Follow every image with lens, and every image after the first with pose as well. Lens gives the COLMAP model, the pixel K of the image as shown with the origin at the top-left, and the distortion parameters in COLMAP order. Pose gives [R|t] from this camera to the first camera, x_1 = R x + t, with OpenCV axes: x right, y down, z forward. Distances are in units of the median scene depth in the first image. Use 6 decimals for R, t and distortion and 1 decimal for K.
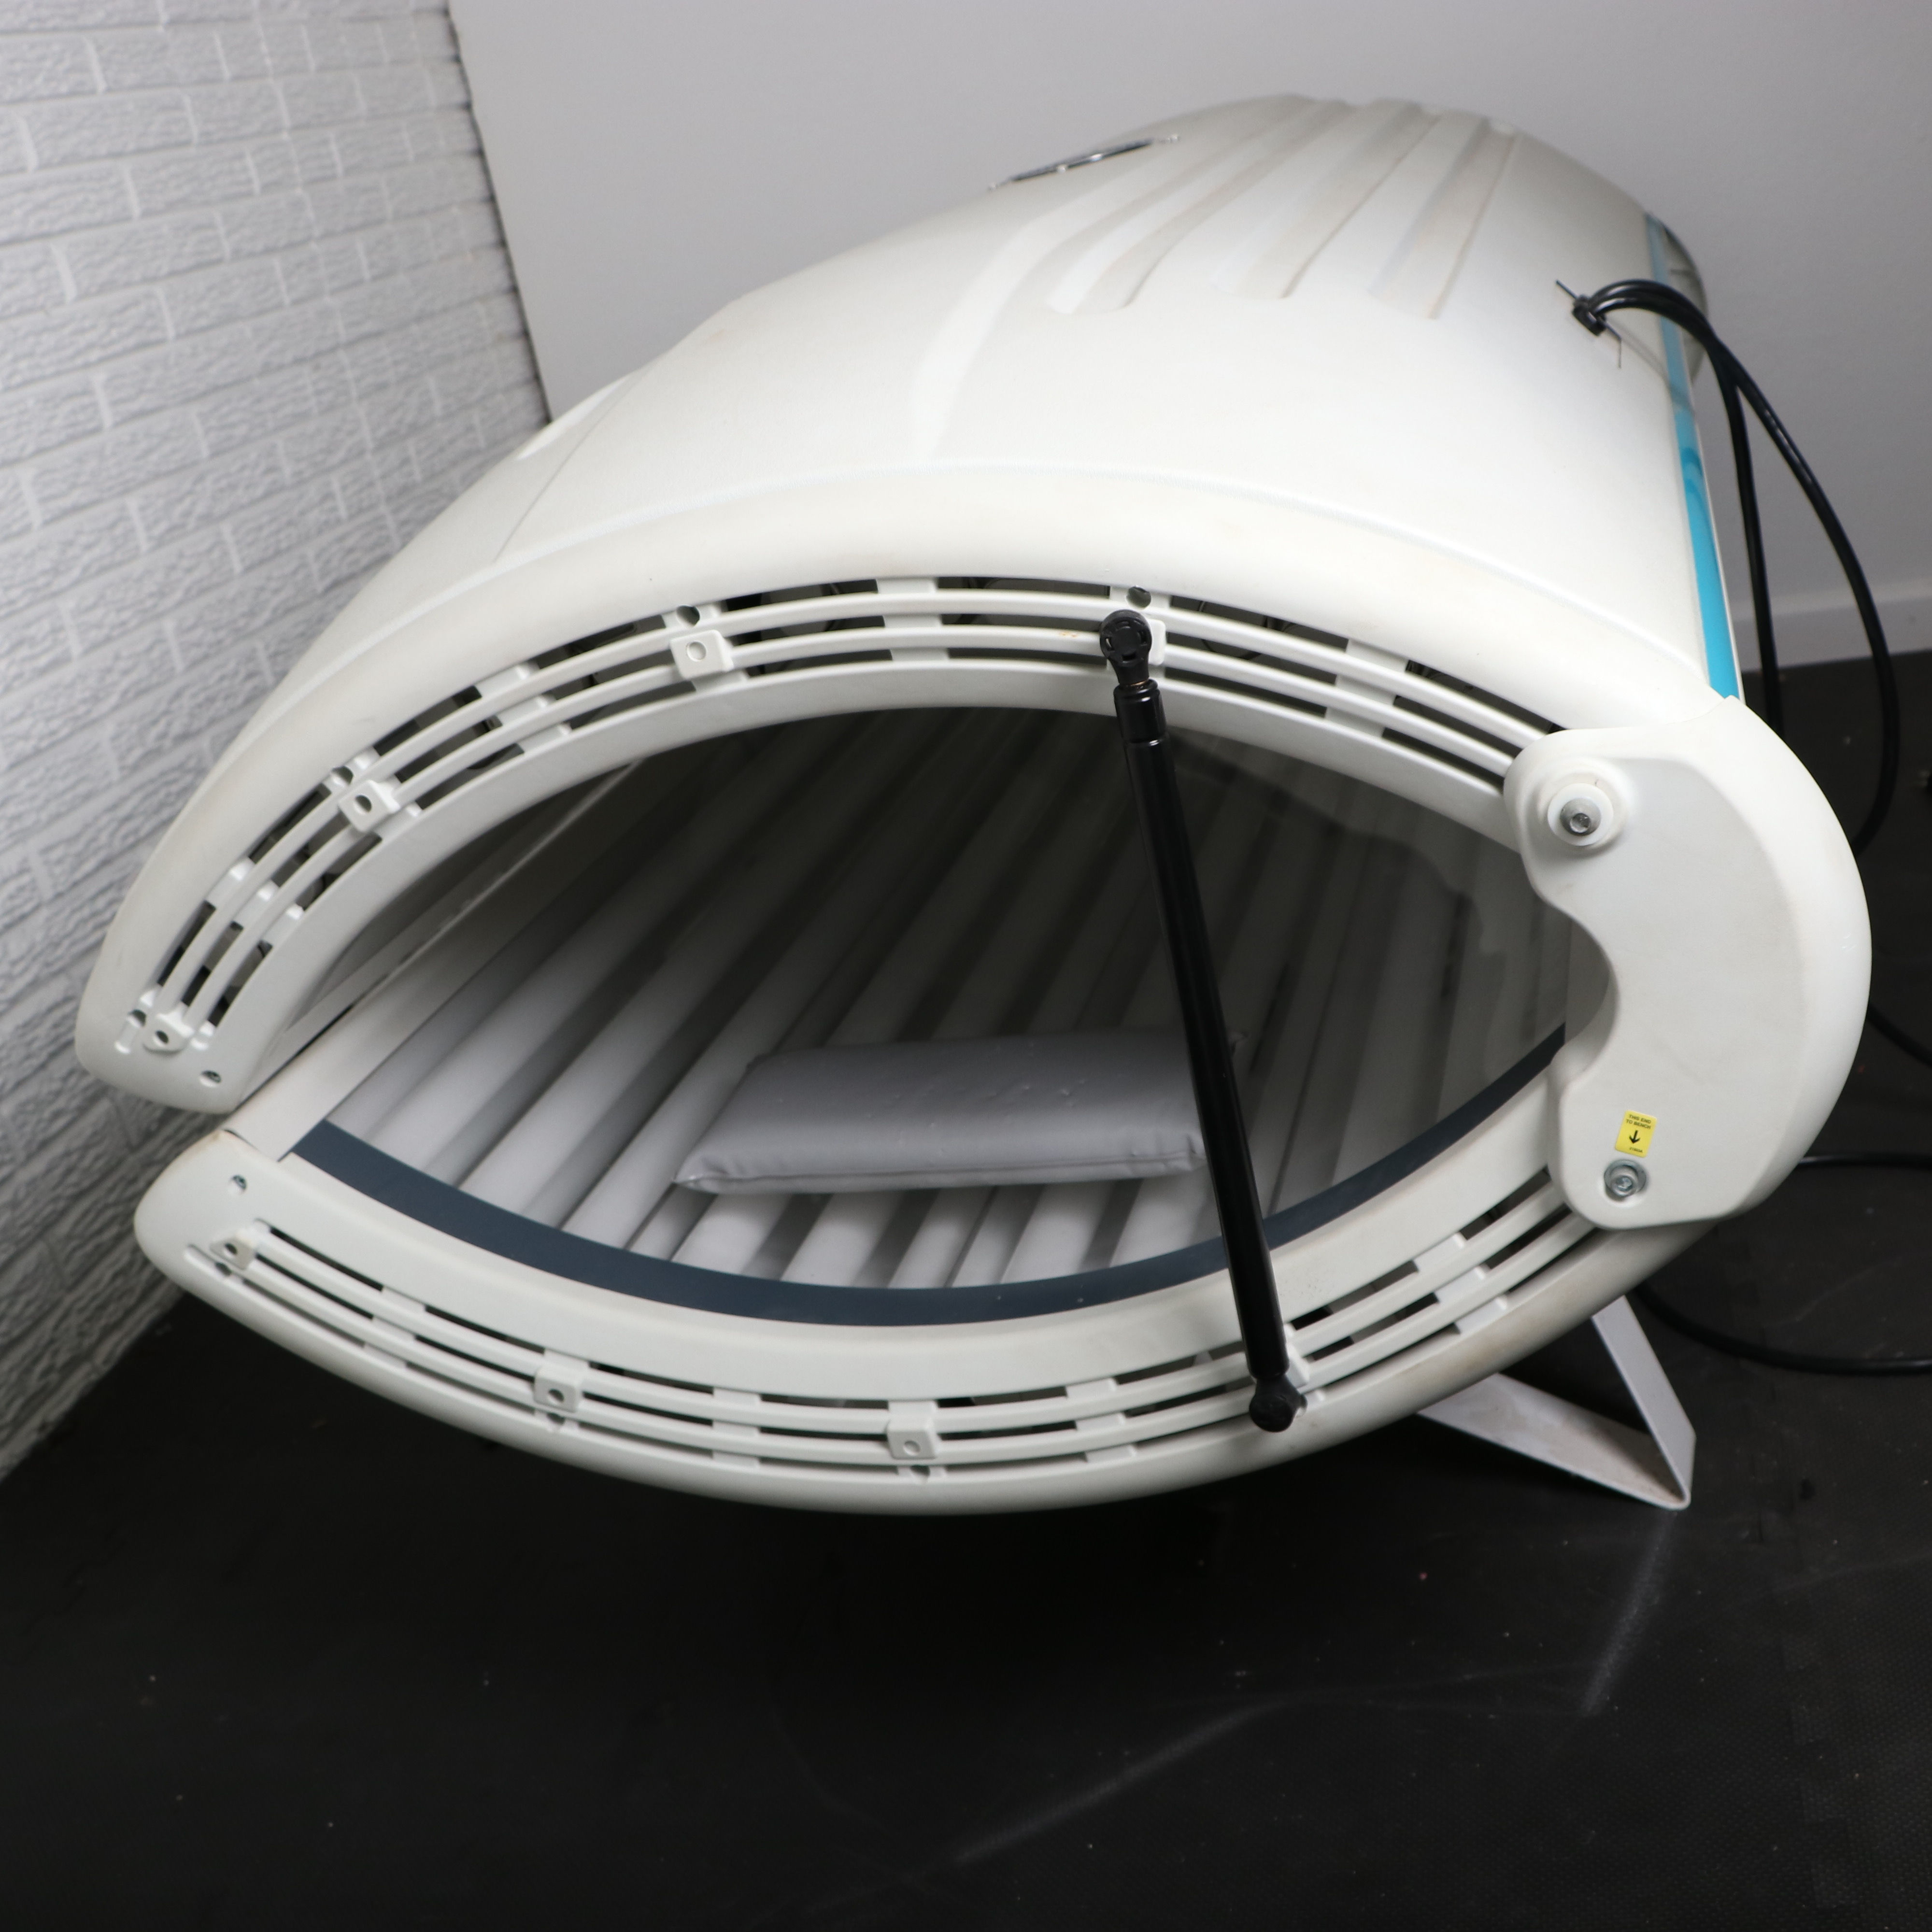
lens RADIAL K [[2315.2, 0, 945.1], [0, 2315.2, 977.0], [0, 0, 1]] dist [-0.184445, 0.160825]
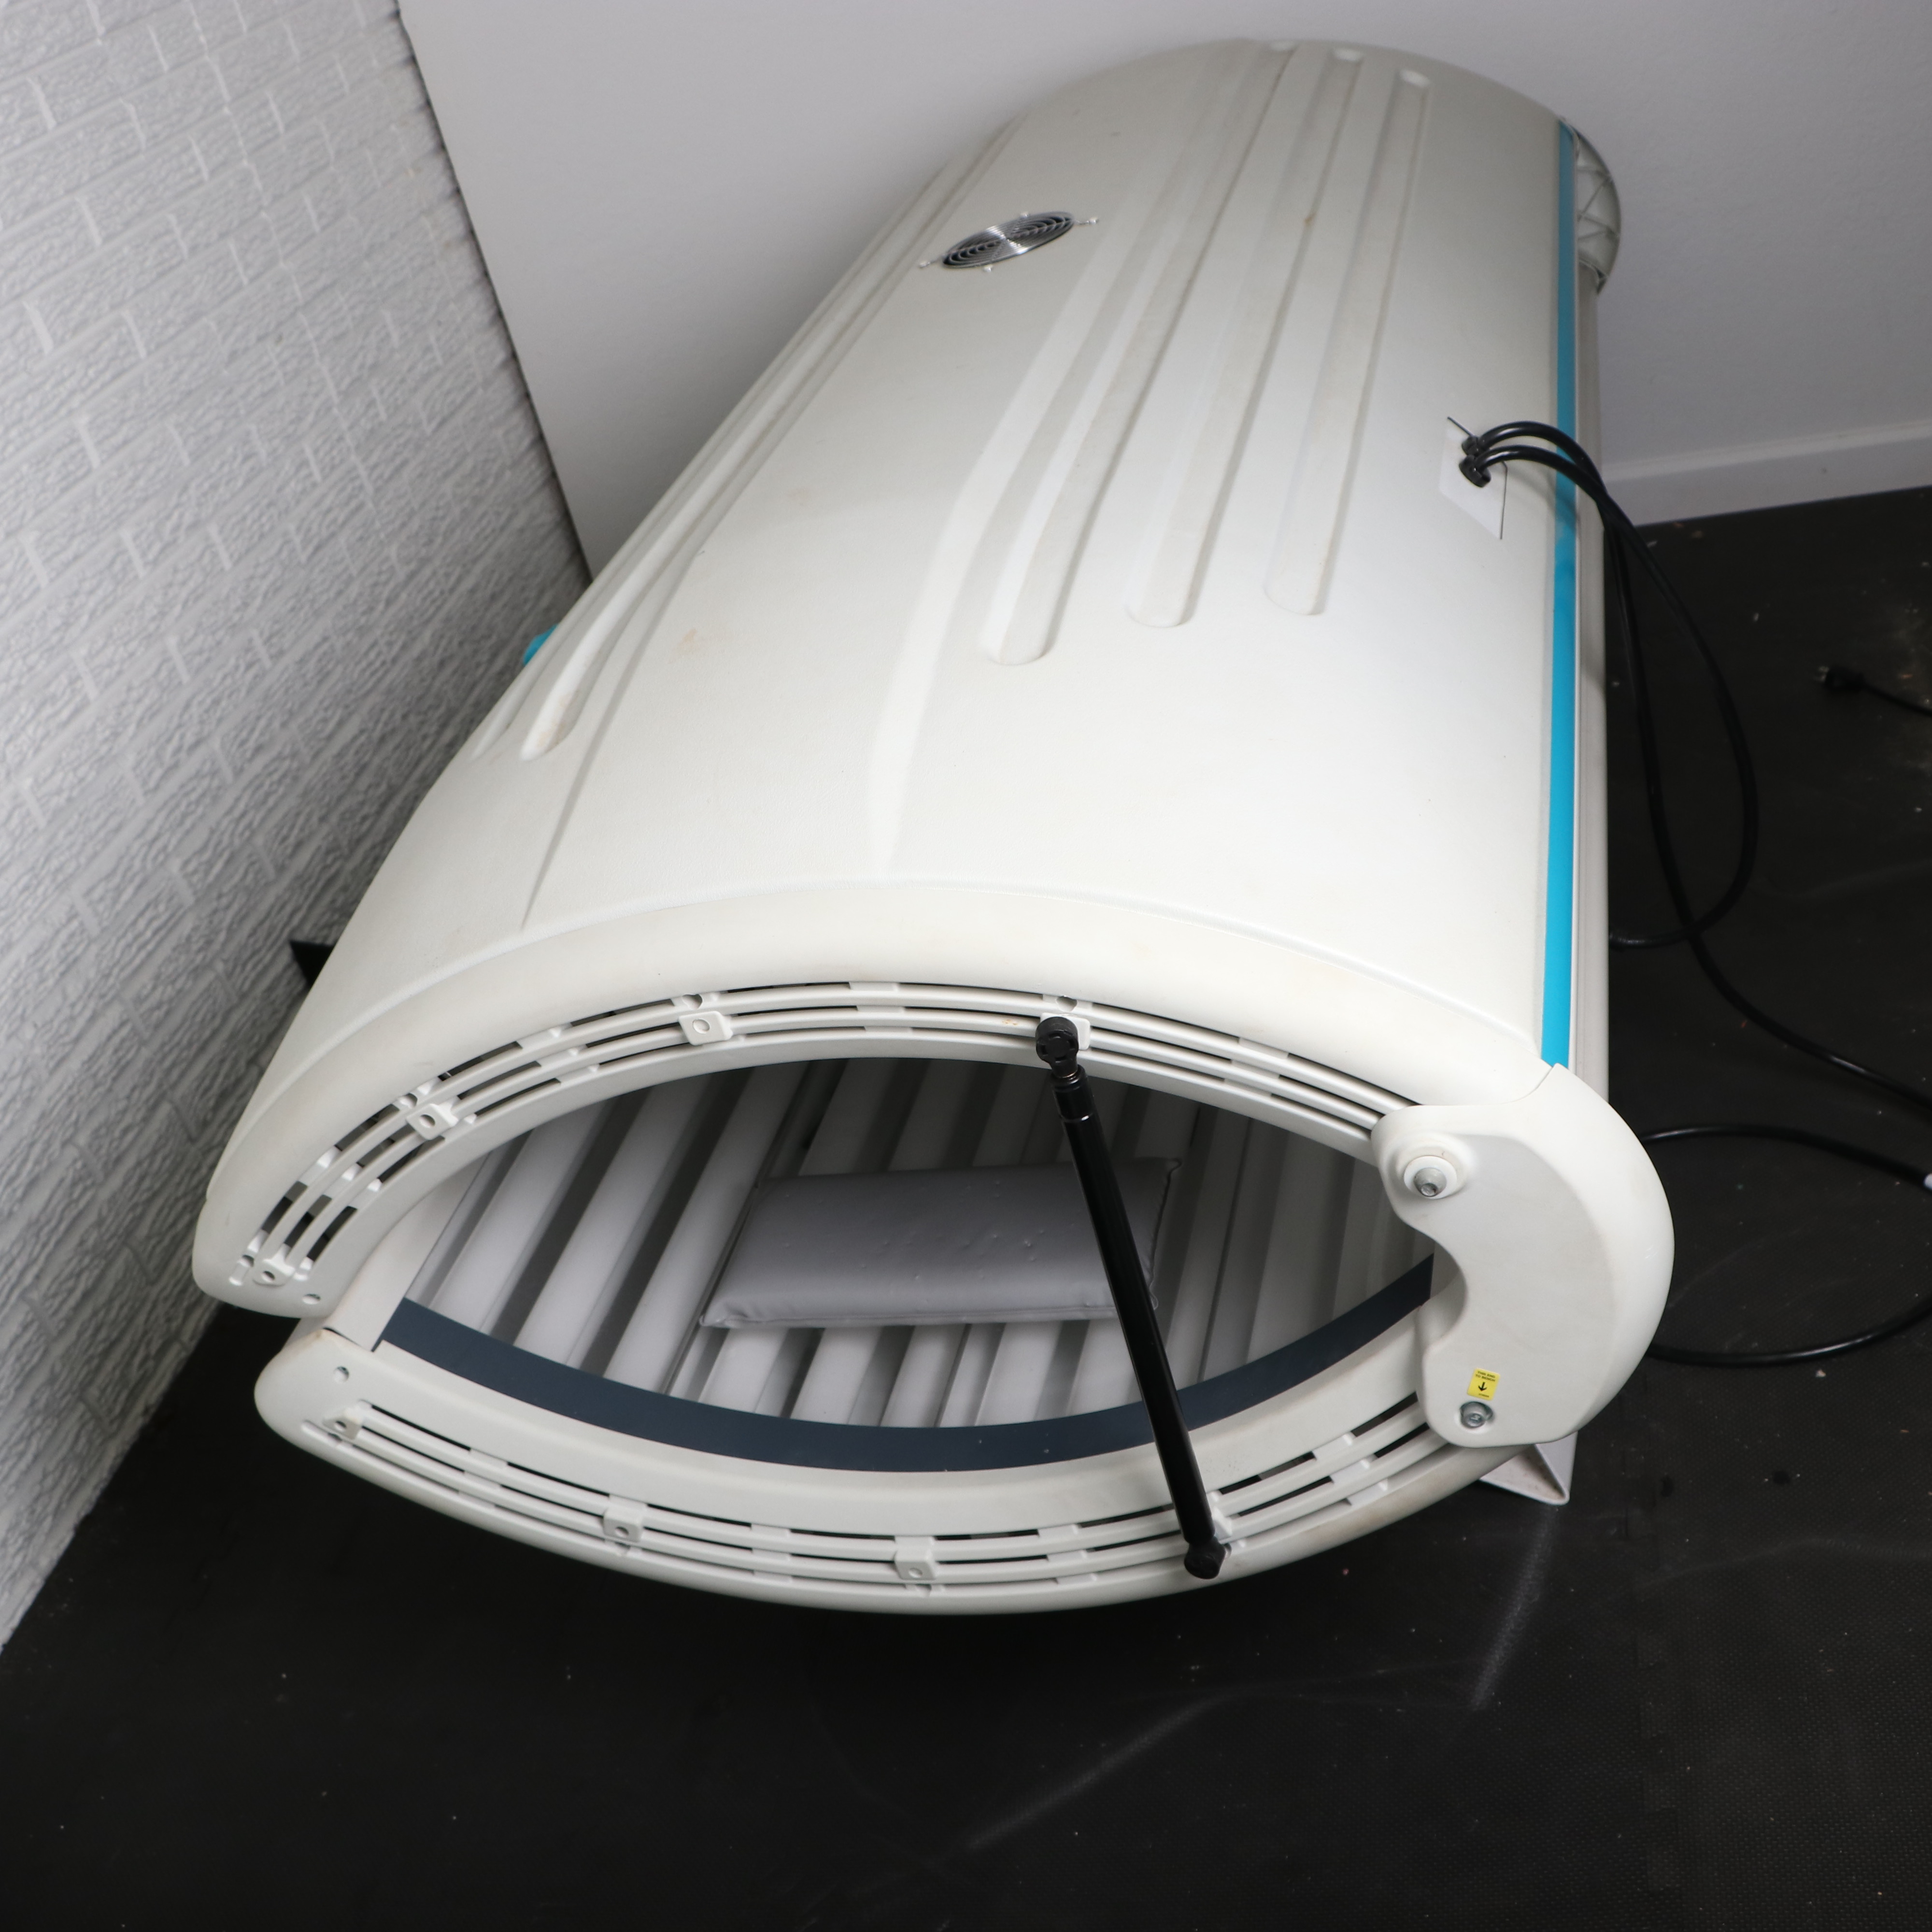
lens RADIAL K [[2315.2, 0, 945.1], [0, 2315.2, 977.0], [0, 0, 1]] dist [-0.184445, 0.160825]
pose [[0.998550, -0.053576, 0.005266, 0.006572], [0.051963, 0.984786, 0.165821, -0.174069], [-0.014070, -0.165307, 0.986142, -0.089188]]
